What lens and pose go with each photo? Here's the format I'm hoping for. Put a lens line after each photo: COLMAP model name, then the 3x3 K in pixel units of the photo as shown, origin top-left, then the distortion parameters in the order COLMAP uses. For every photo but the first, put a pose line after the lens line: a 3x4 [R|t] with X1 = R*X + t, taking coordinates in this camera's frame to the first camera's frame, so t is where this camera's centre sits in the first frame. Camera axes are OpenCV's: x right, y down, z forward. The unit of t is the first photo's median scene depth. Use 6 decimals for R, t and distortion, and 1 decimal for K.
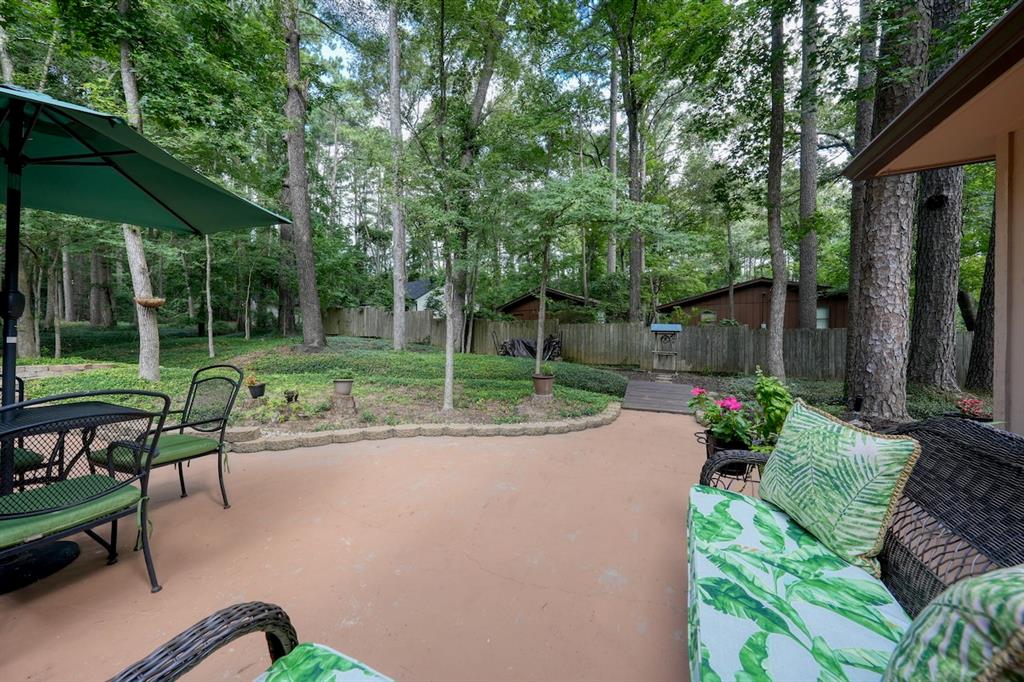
lens RADIAL K [[345.7, 0, 512.5], [0, 345.7, 339.4], [0, 0, 1]] dist [-0.000764, 0.000108]
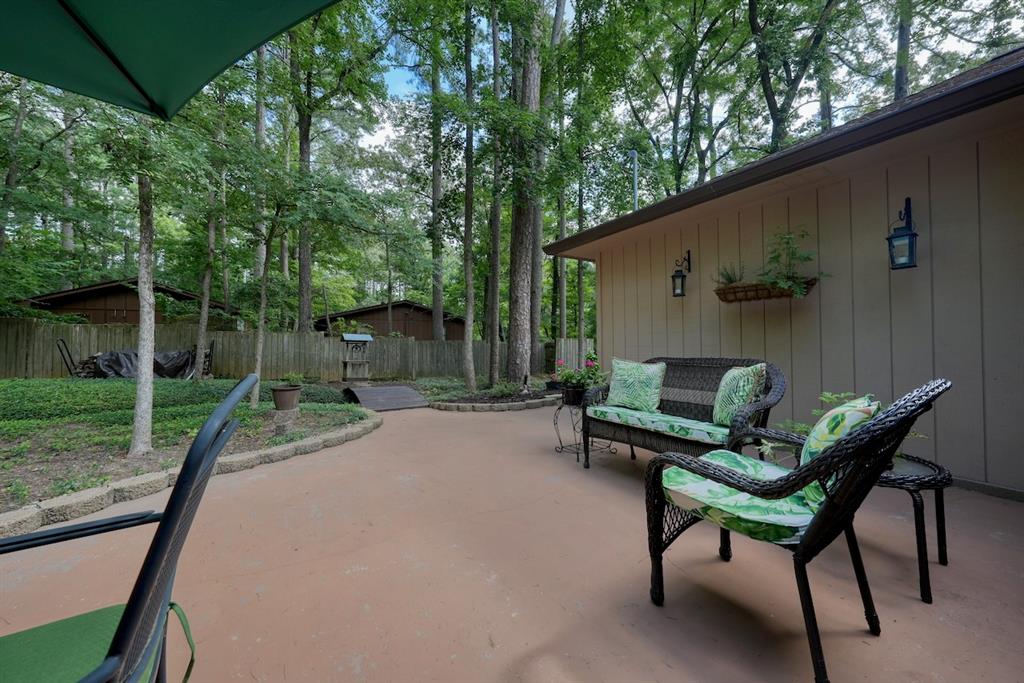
lens RADIAL K [[345.7, 0, 512.5], [0, 345.7, 339.9], [0, 0, 1]] dist [-0.000764, 0.000108]
pose [[0.538998, 0.018066, 0.842113, -0.375635], [0.018287, 0.999283, -0.033142, 0.033451], [-0.842109, 0.033264, 0.538281, 0.098178]]
